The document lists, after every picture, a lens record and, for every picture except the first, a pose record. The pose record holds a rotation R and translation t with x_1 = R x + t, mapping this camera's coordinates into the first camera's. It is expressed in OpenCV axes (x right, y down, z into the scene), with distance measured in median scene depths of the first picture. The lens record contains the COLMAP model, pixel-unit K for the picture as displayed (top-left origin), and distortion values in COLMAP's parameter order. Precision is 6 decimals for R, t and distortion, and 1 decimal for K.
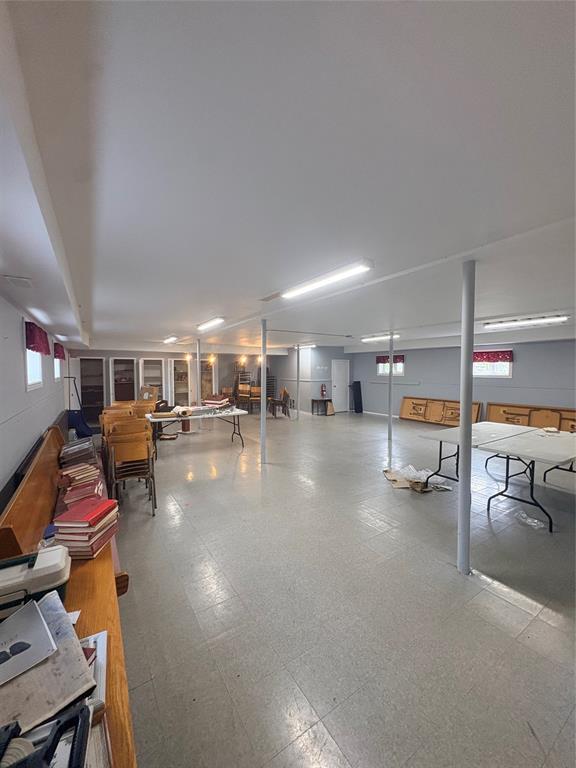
lens RADIAL K [[306.7, 0, 289.7], [0, 306.7, 379.4], [0, 0, 1]] dist [-0.000206, -0.000019]
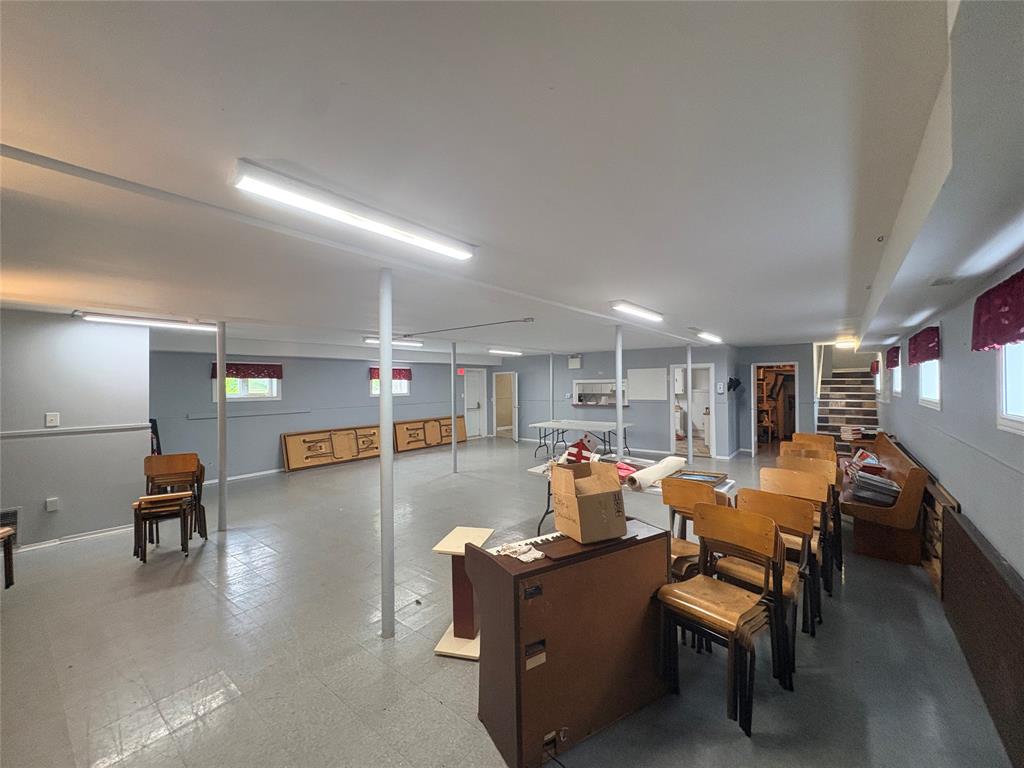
lens RADIAL K [[409.0, 0, 515.1], [0, 409.0, 387.4], [0, 0, 1]] dist [-0.000206, -0.000019]
pose [[-0.335002, 0.005020, 0.942204, -0.705512], [0.051332, 0.998598, 0.012930, -0.030918], [-0.940818, 0.052697, -0.334790, 1.104227]]
